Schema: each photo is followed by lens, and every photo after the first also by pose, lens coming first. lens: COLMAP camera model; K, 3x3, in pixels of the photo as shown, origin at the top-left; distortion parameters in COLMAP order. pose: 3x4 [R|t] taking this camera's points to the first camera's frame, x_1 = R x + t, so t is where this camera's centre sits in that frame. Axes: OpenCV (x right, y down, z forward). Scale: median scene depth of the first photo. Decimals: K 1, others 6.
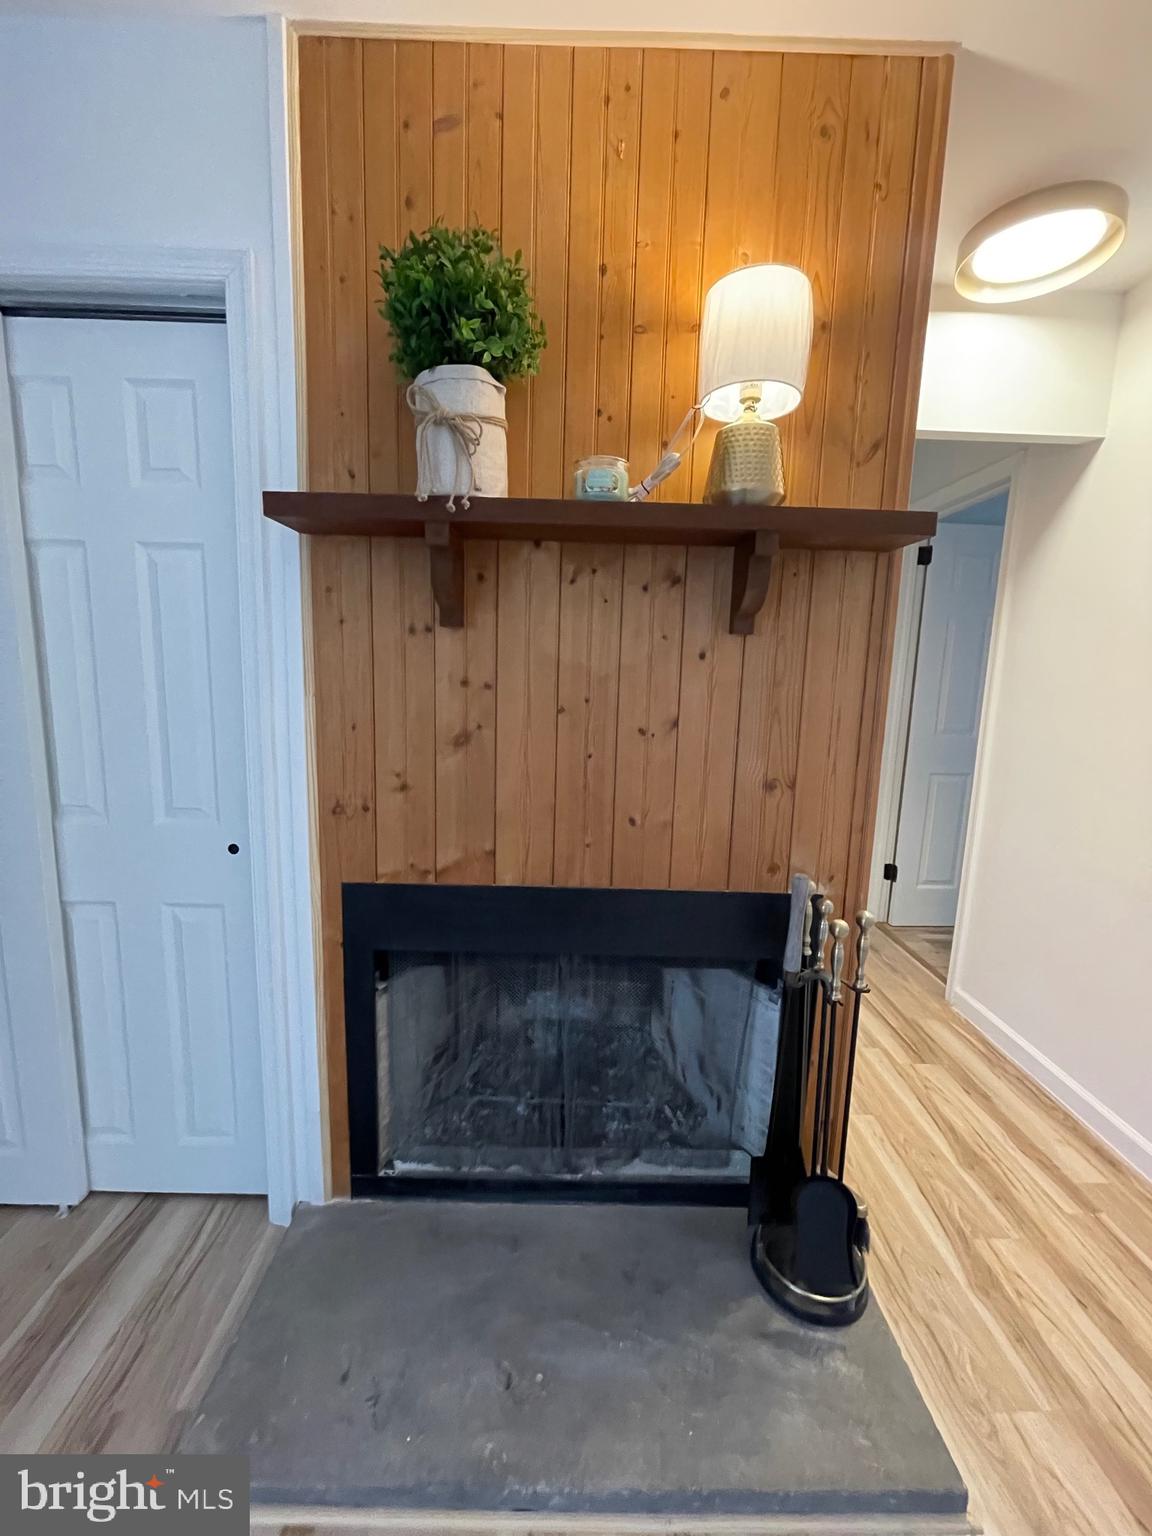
lens RADIAL K [[634.3, 0, 576.0], [0, 634.3, 768.0], [0, 0, 1]] dist [0.001058, 0.000225]
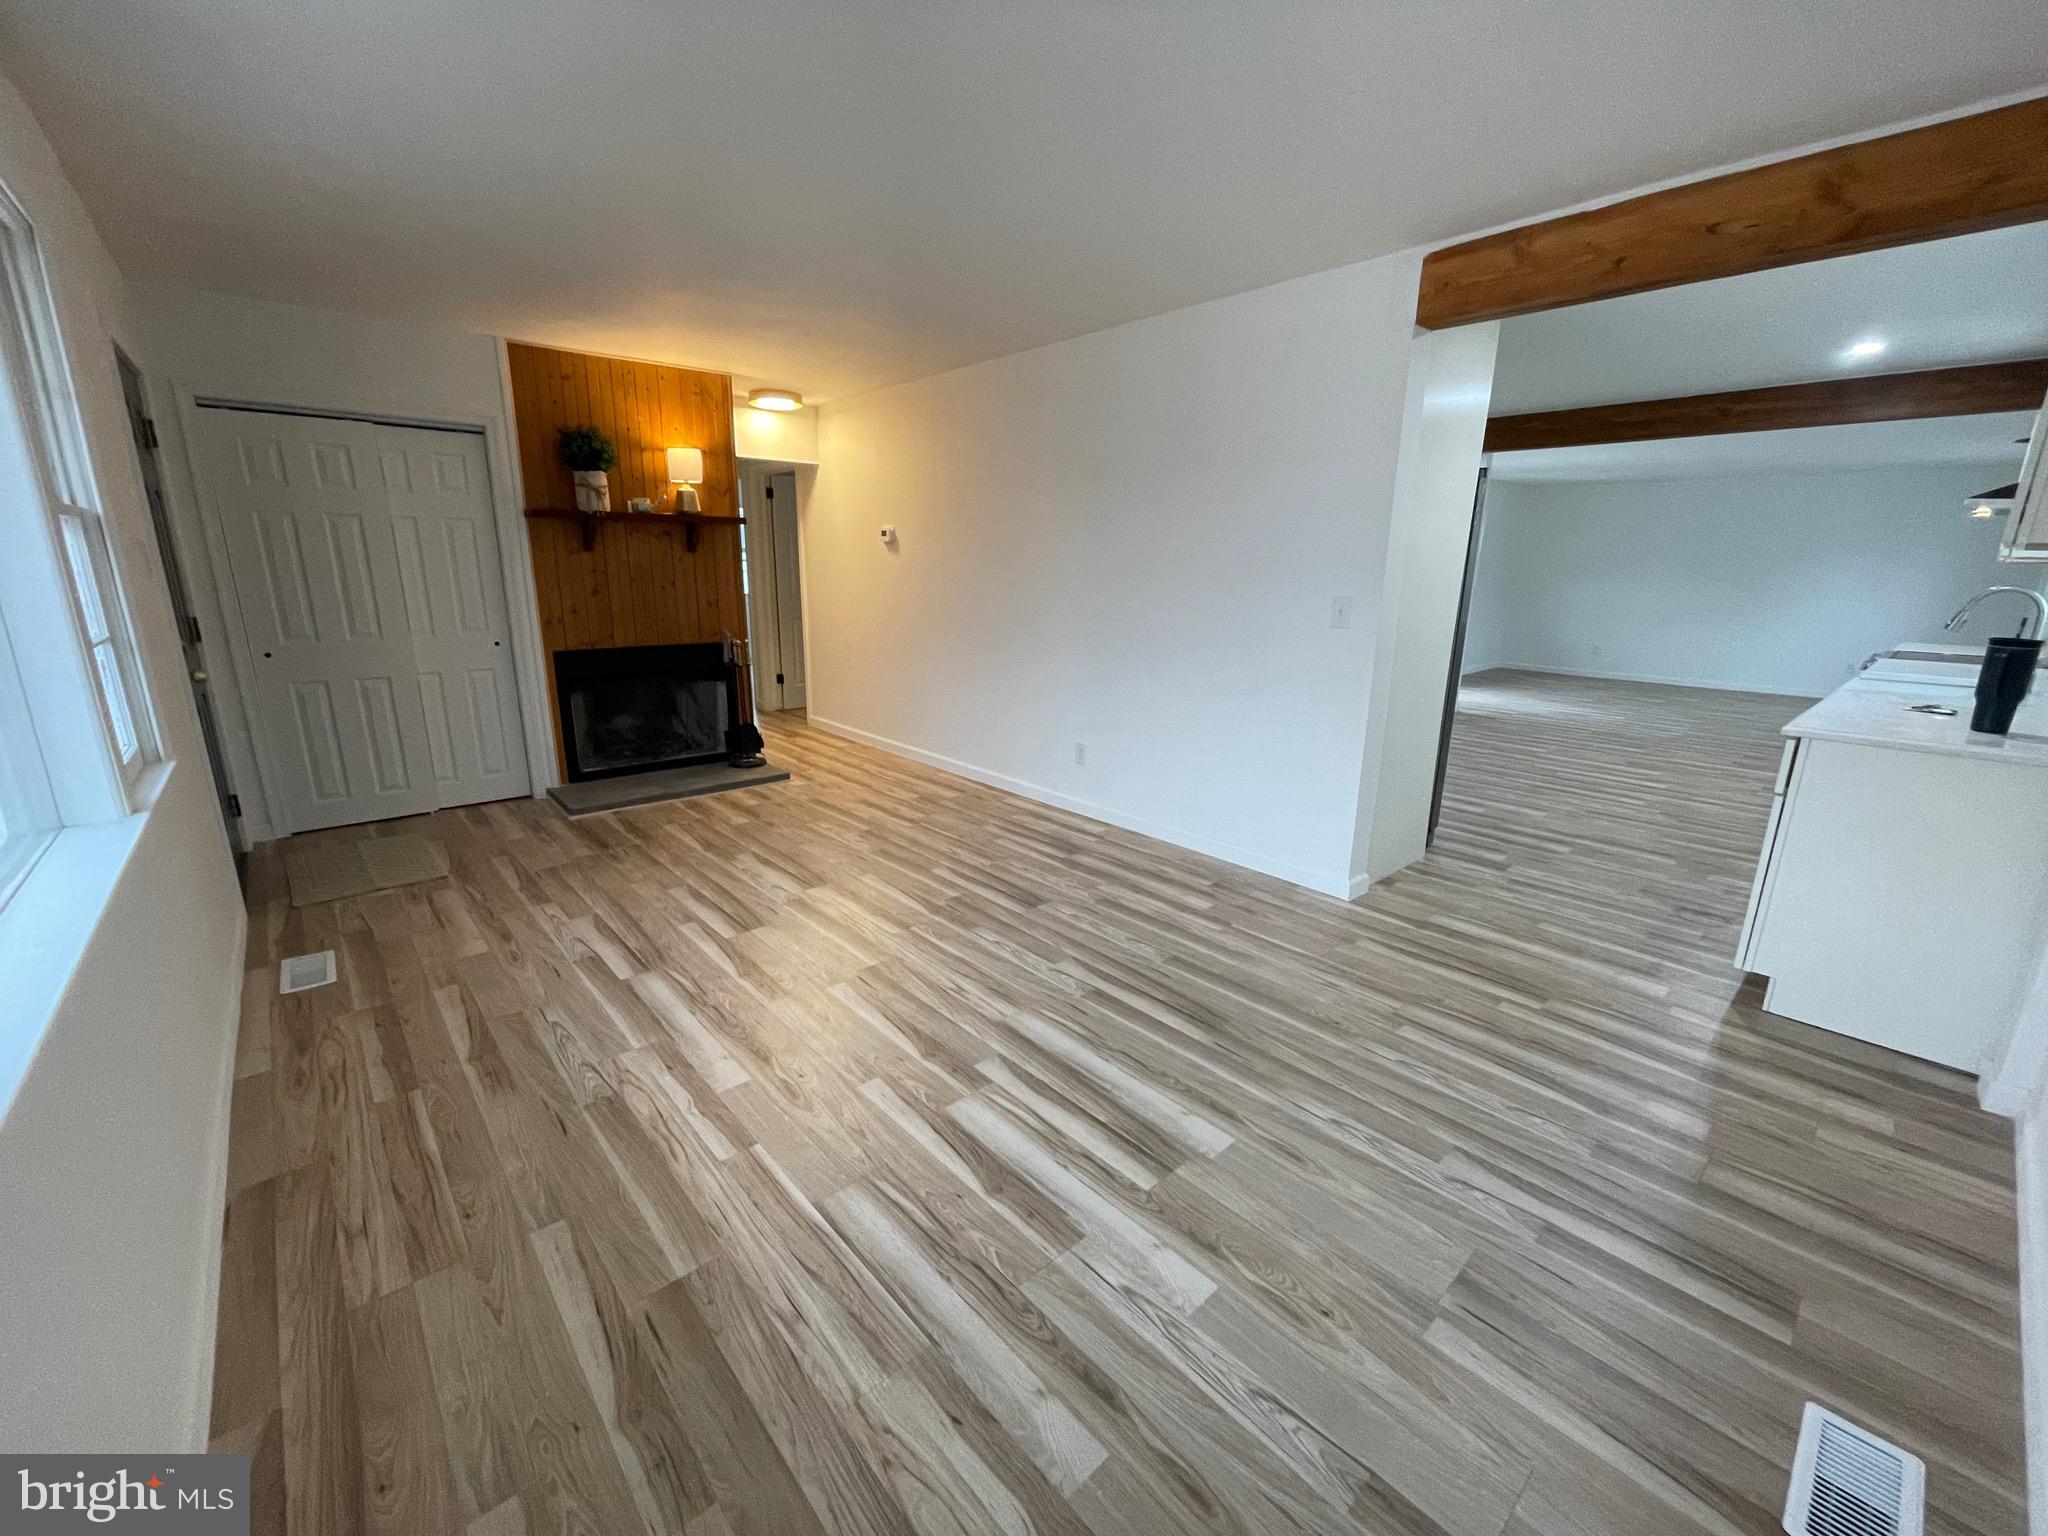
lens RADIAL K [[831.5, 0, 1013.0], [0, 831.5, 765.9], [0, 0, 1]] dist [-0.012323, 0.000018]
pose [[0.754323, -0.178654, 0.631727, -1.244268], [0.119538, 0.983551, 0.135414, 0.432552], [-0.645529, -0.026630, 0.763272, -2.973195]]
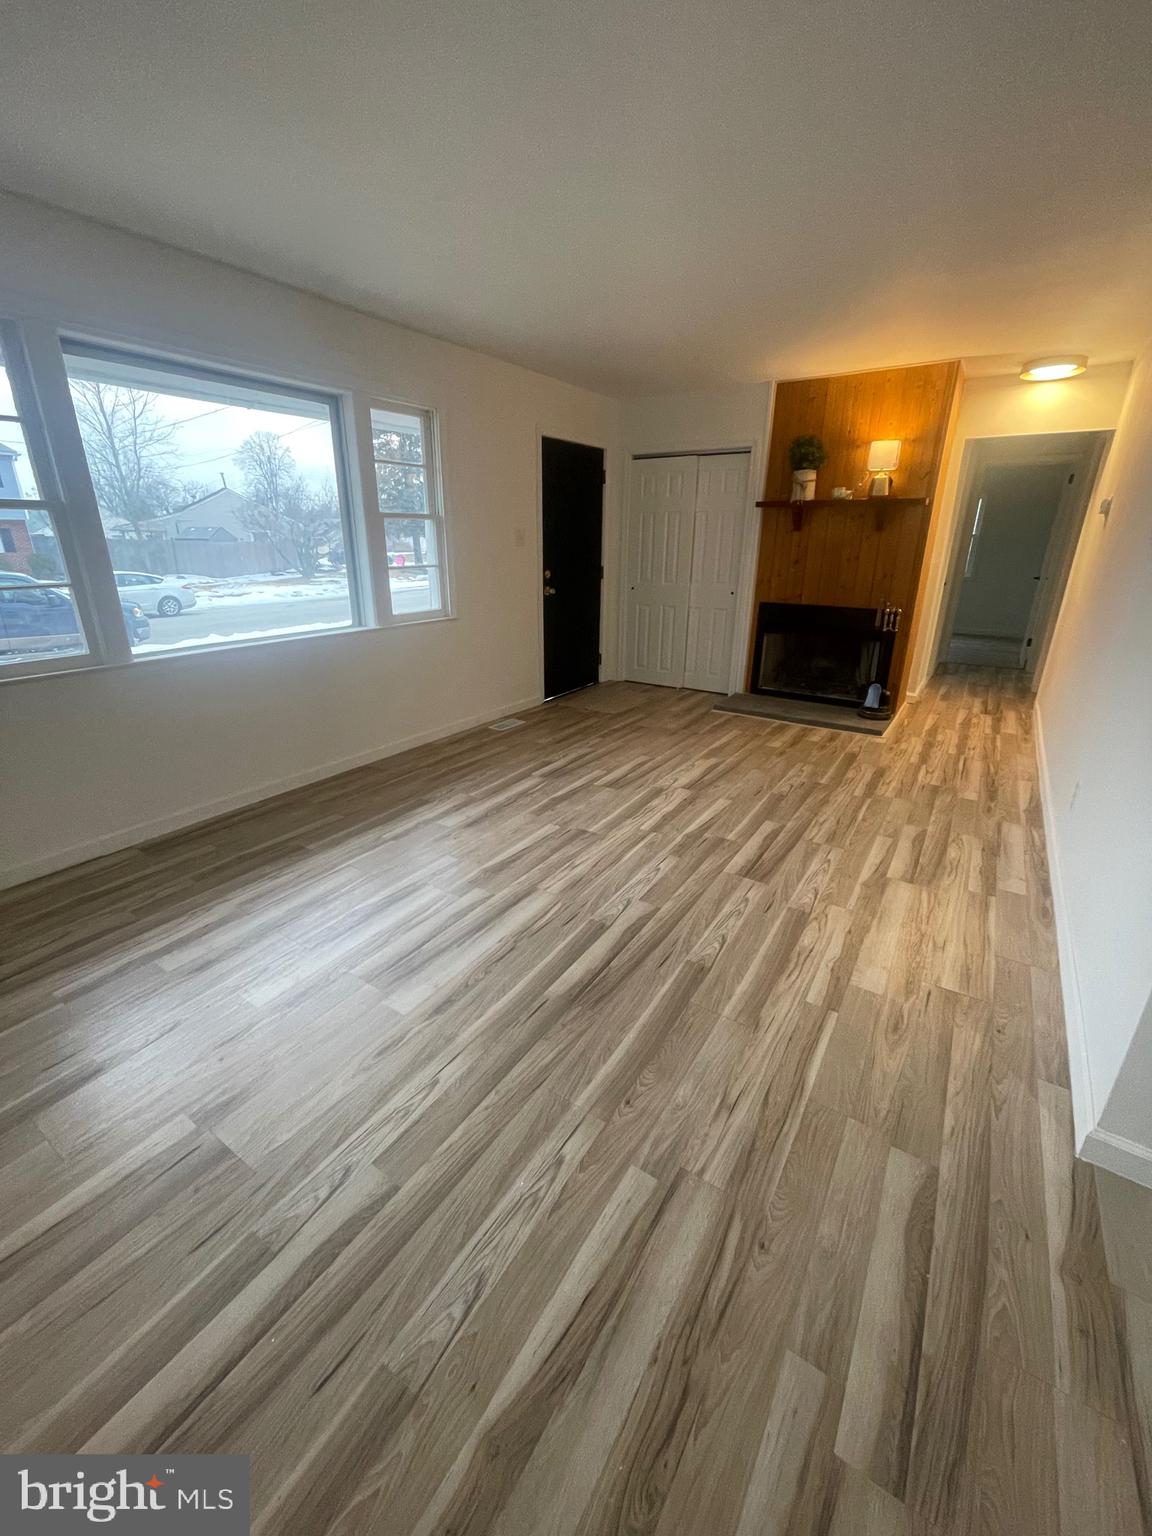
lens RADIAL K [[618.4, 0, 581.6], [0, 618.4, 760.7], [0, 0, 1]] dist [-0.004248, 0.000329]
pose [[0.835216, 0.165993, -0.524272, 0.898982], [-0.072932, 0.978370, 0.193579, 0.503997], [0.545065, -0.123444, 0.829256, -2.959175]]
